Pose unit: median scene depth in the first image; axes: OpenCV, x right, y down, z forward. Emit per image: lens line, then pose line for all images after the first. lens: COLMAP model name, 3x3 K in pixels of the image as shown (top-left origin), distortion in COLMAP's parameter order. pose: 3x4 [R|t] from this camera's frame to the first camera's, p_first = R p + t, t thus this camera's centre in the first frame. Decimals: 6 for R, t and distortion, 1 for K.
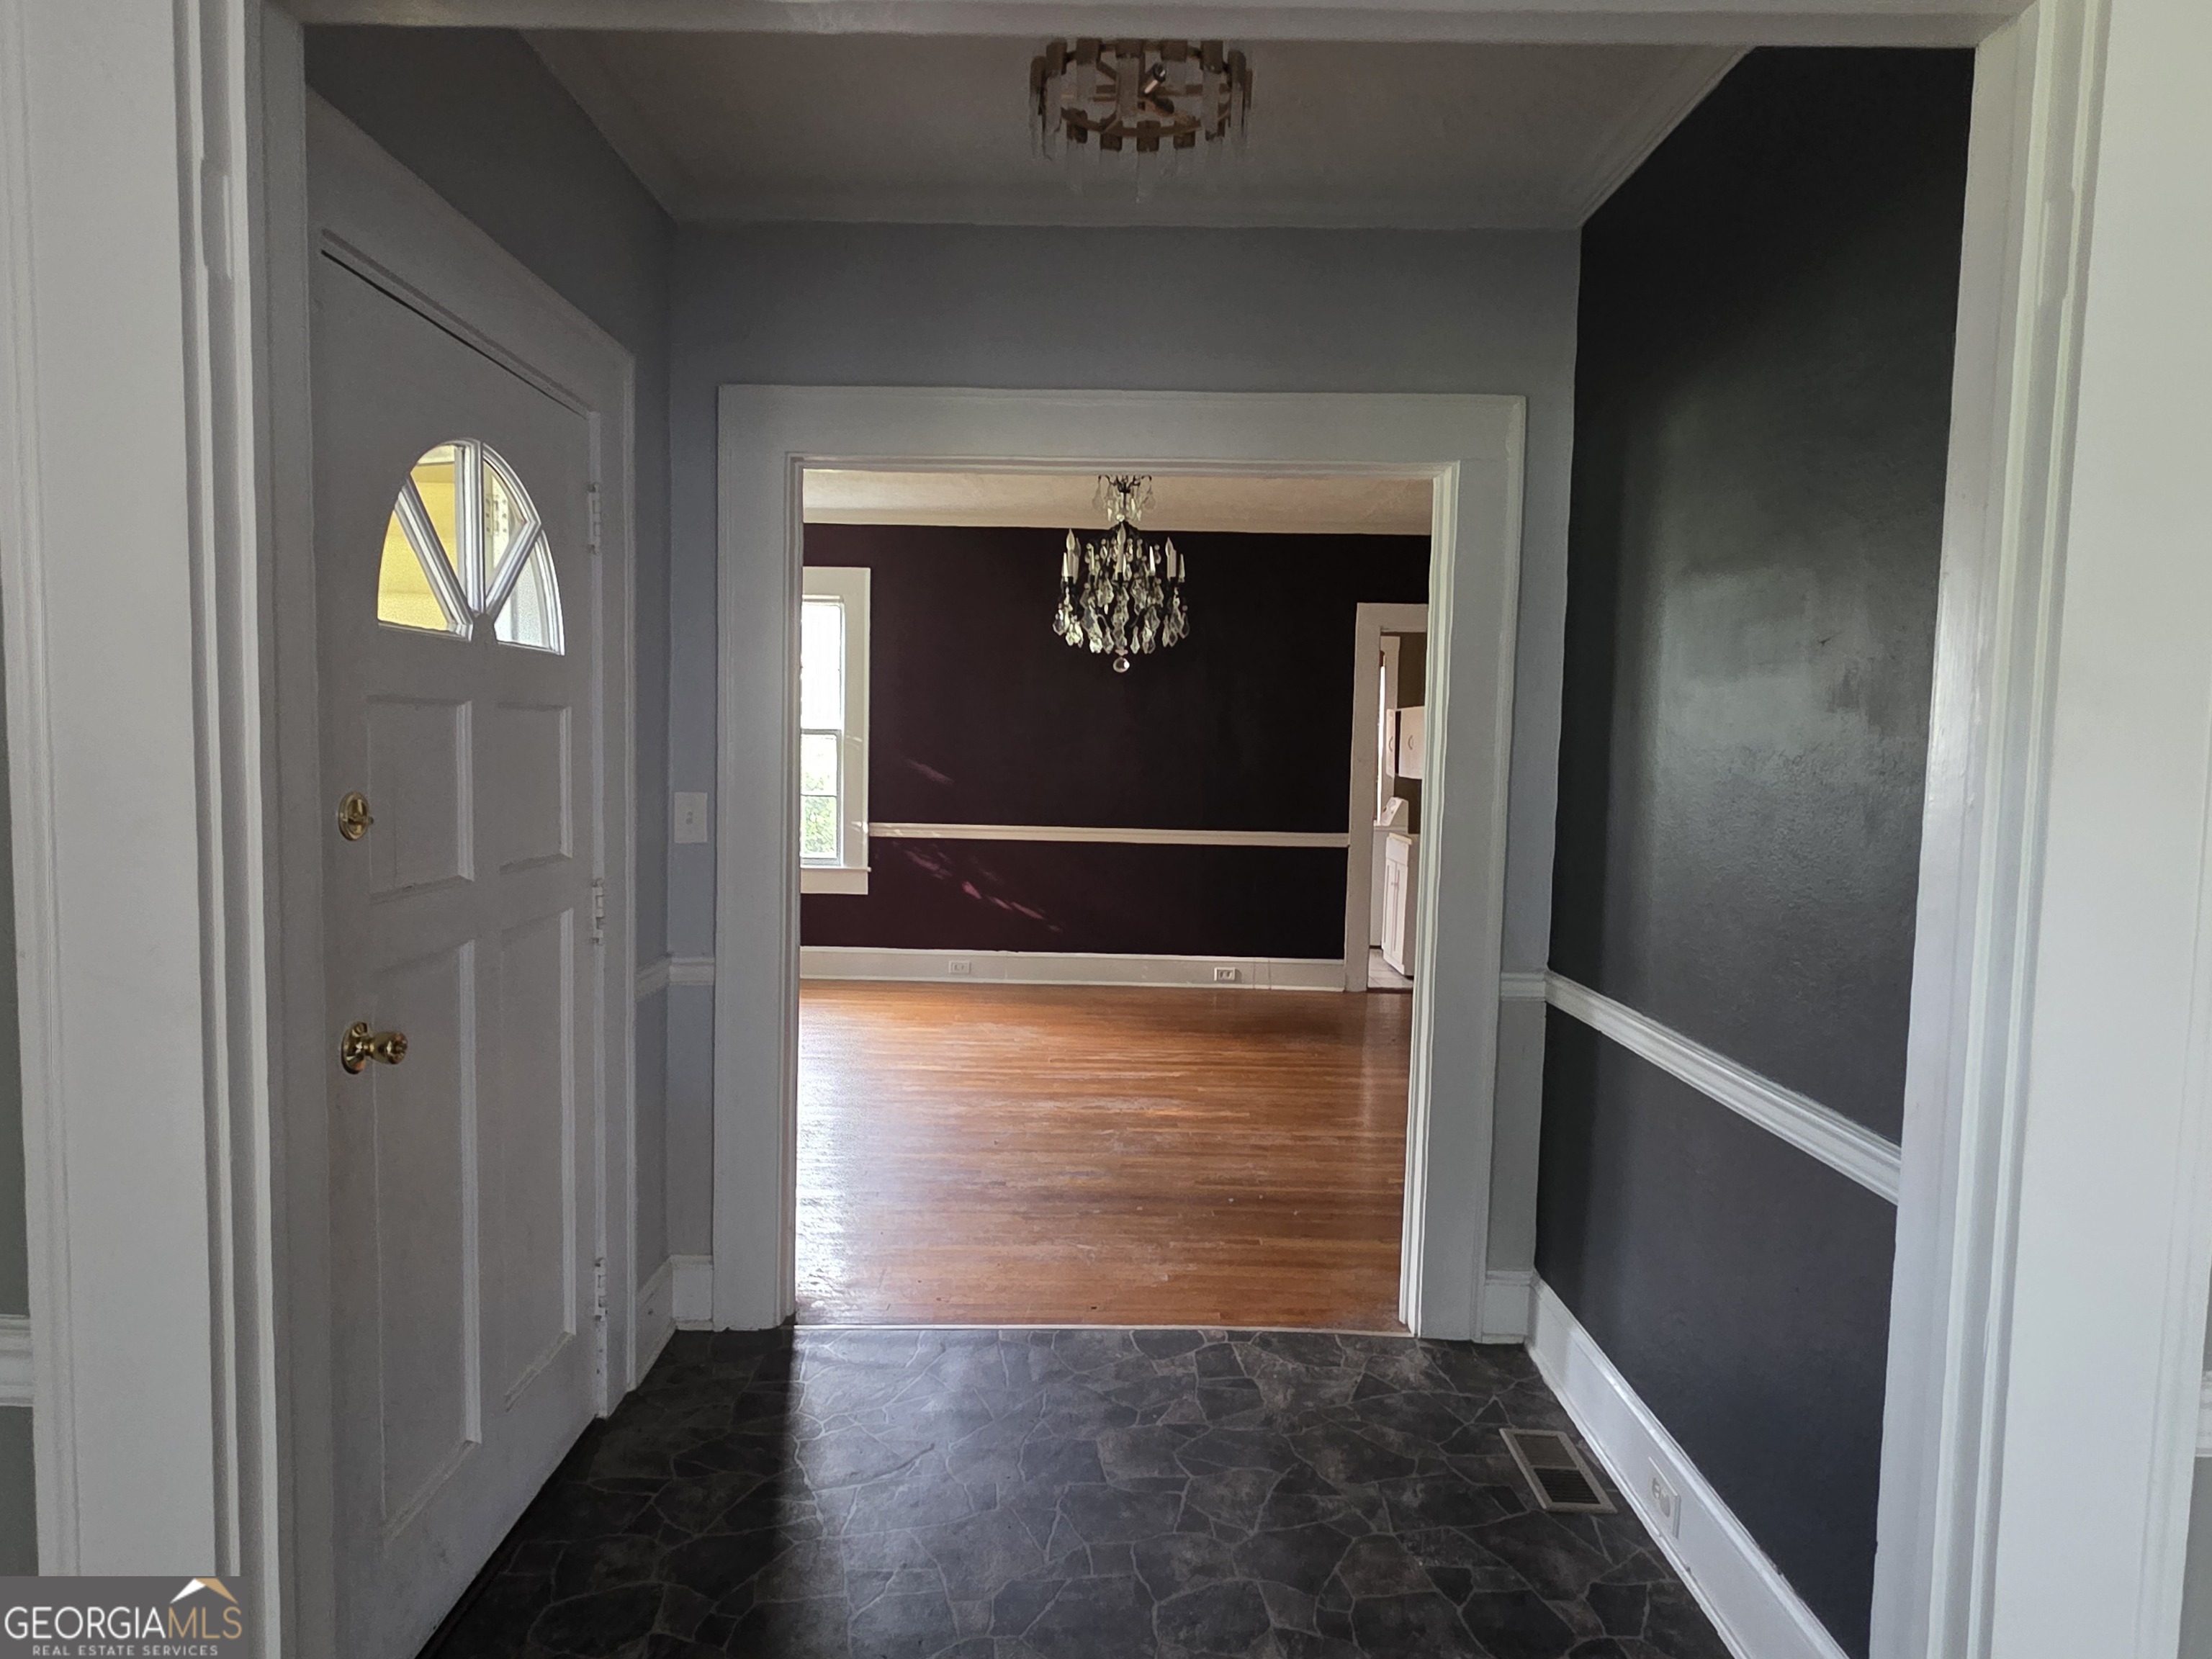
lens RADIAL K [[1304.8, 0, 1102.0], [0, 1304.8, 833.5], [0, 0, 1]] dist [0.008095, 0.000309]
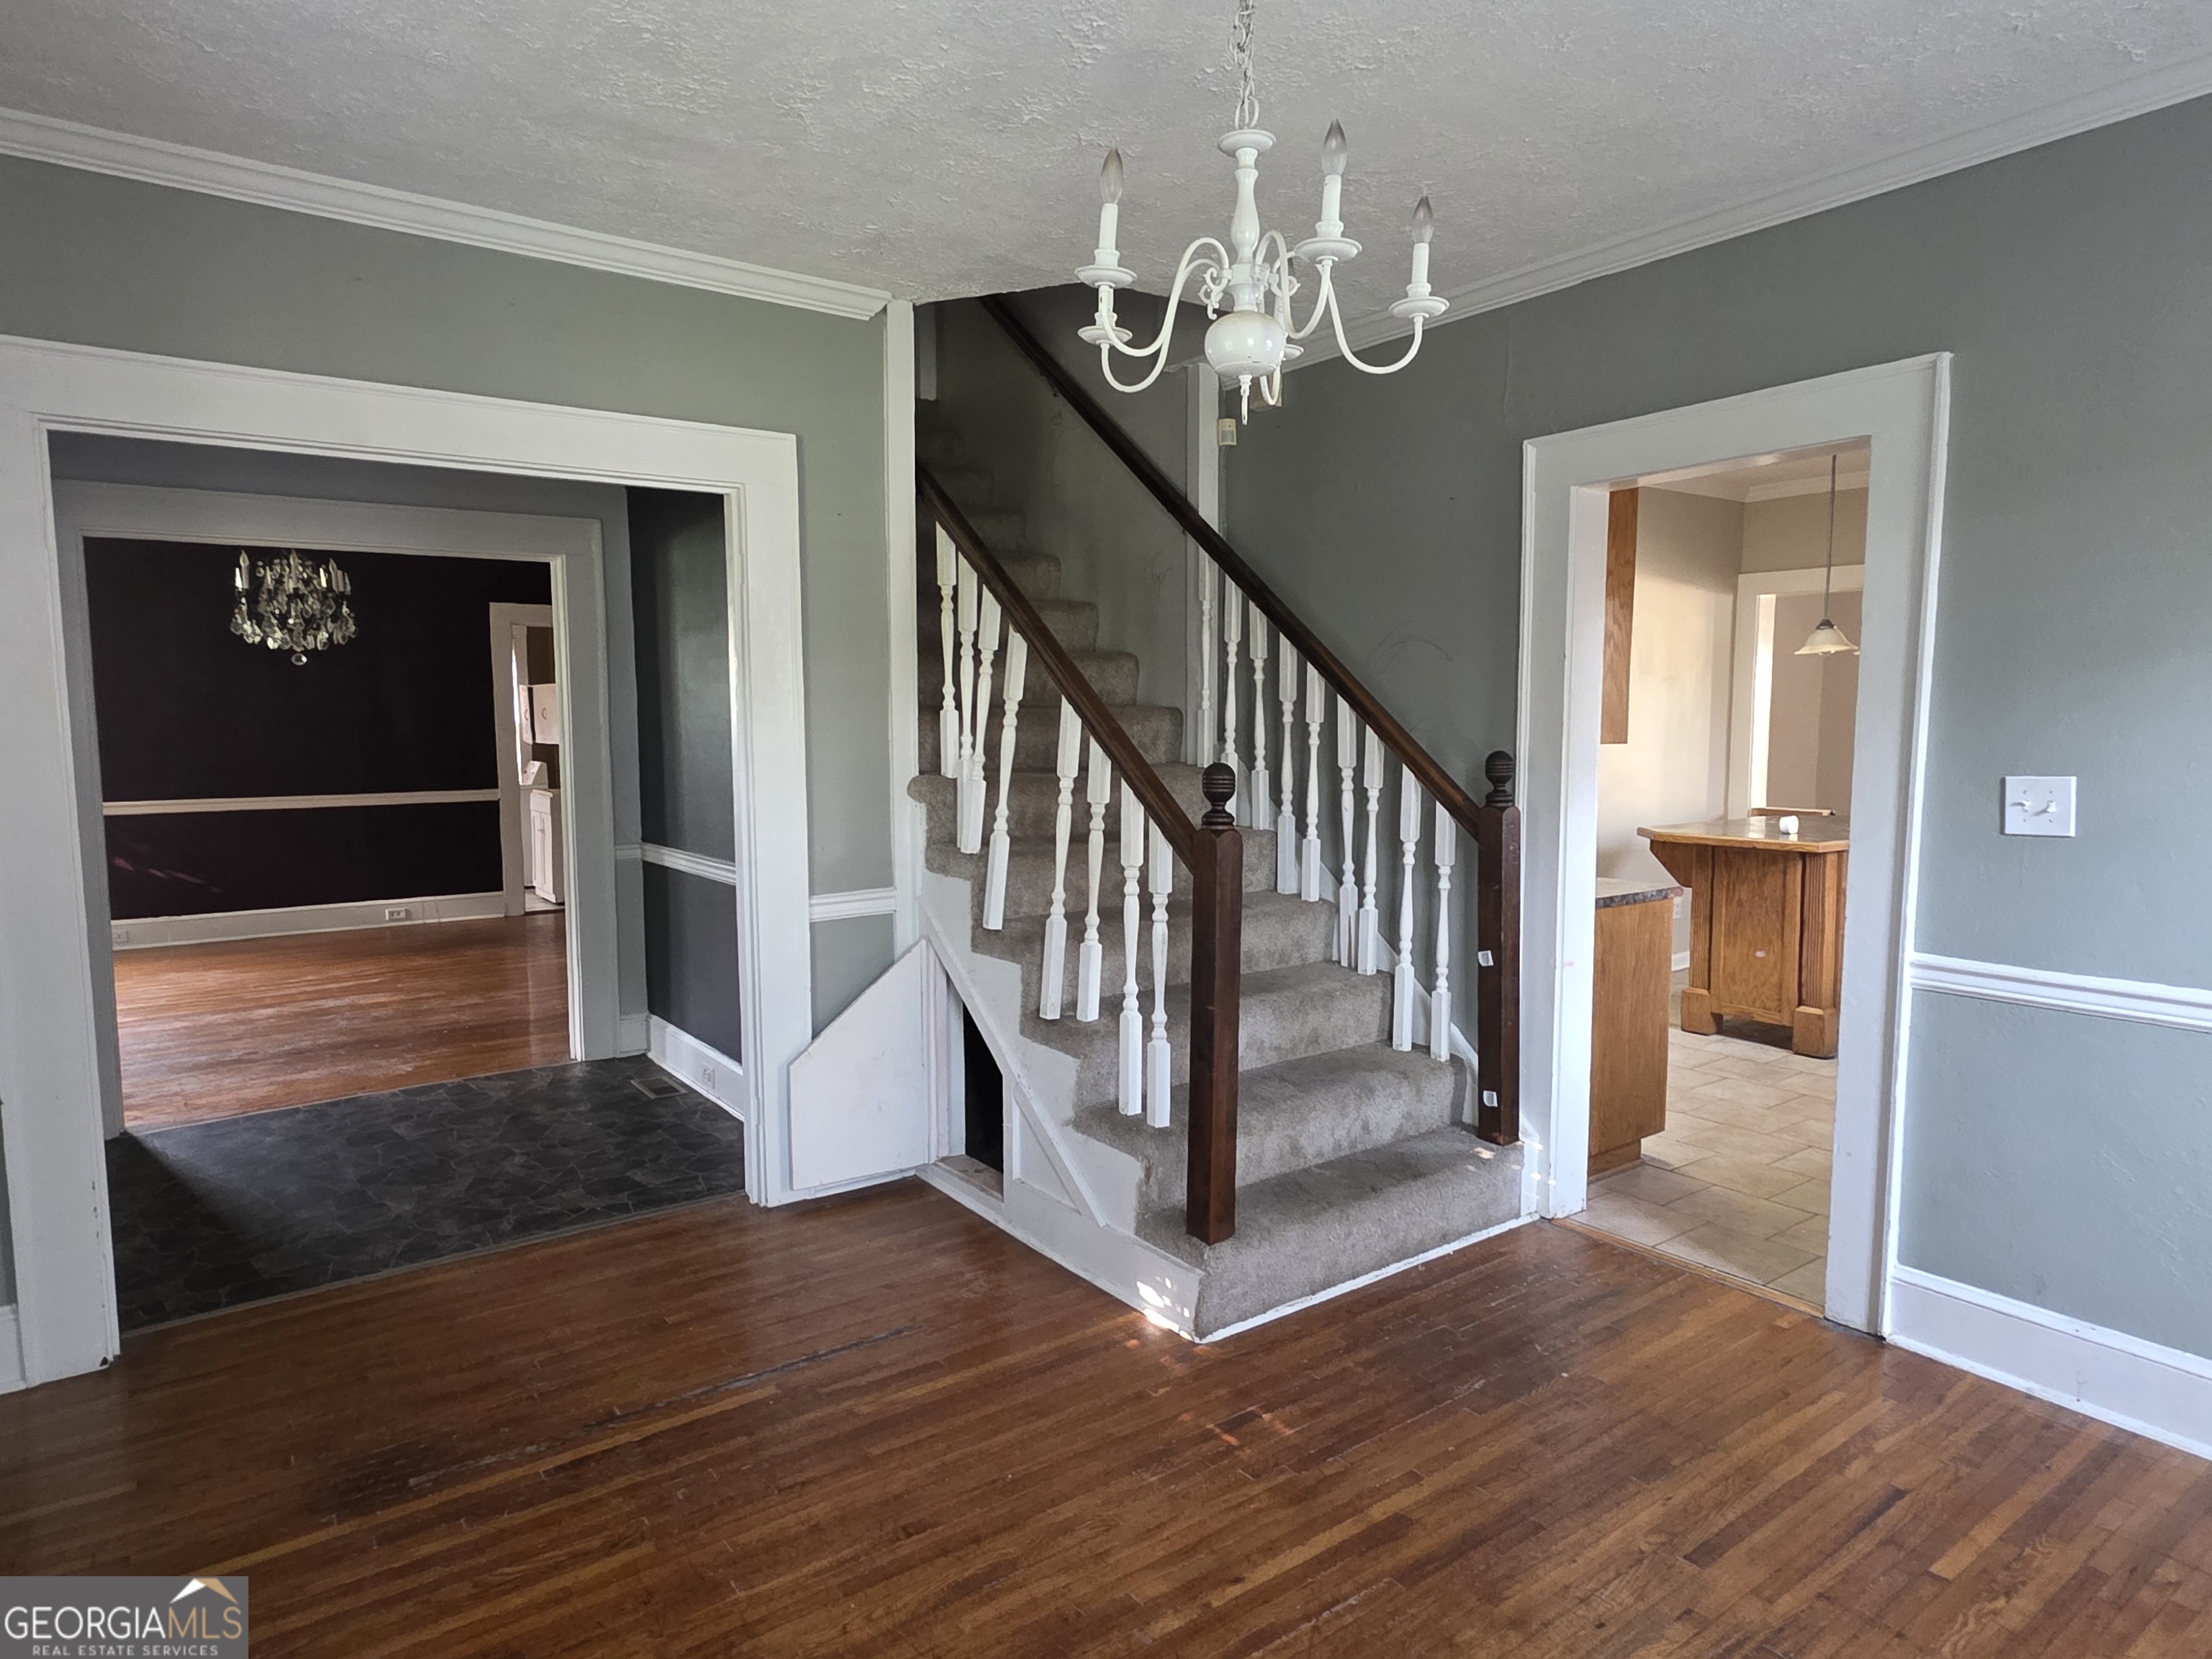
lens RADIAL K [[1304.8, 0, 1093.4], [0, 1304.8, 836.6], [0, 0, 1]] dist [0.008095, 0.000309]
pose [[0.807166, -0.080181, 0.584855, -0.117388], [0.064021, 0.996779, 0.048298, 0.029240], [-0.586843, -0.001541, 0.809699, -0.466375]]
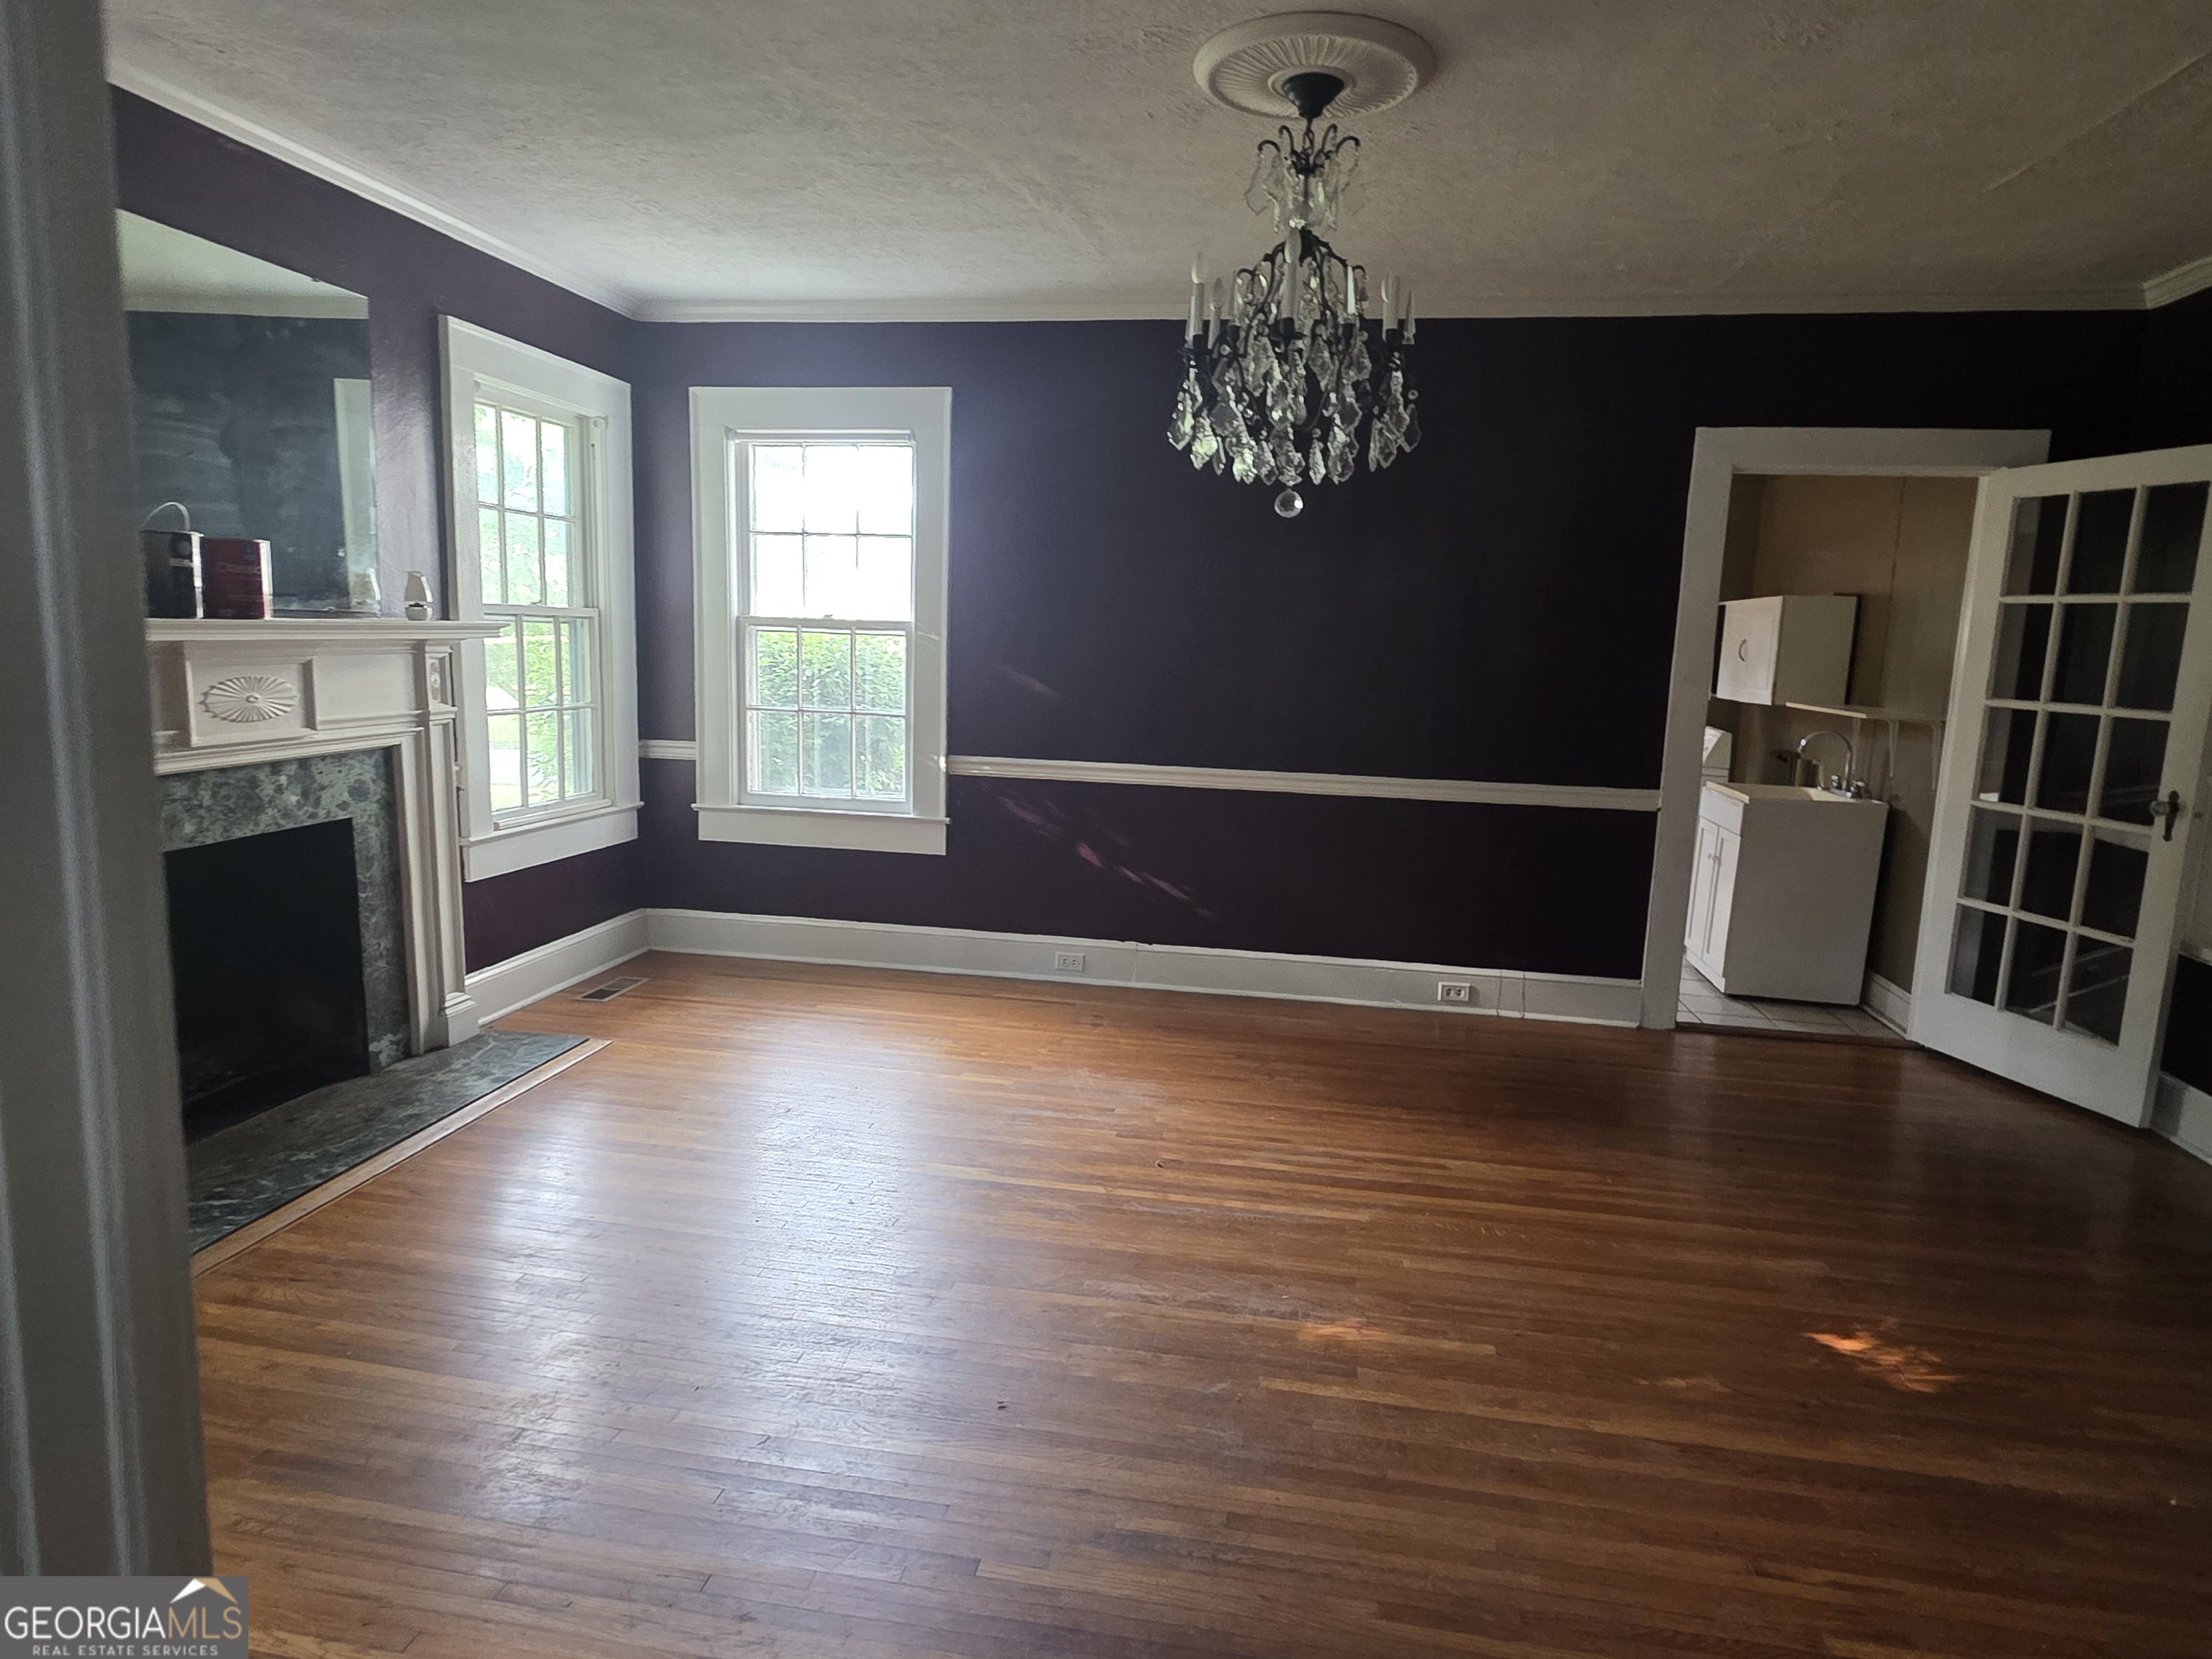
lens RADIAL K [[1304.8, 0, 1092.8], [0, 1304.8, 836.5], [0, 0, 1]] dist [0.008095, 0.000309]
pose [[0.984356, 0.036702, -0.172324, 0.032870], [-0.023211, 0.996551, 0.079667, -0.031351], [0.174653, -0.074421, 0.981814, 0.432157]]
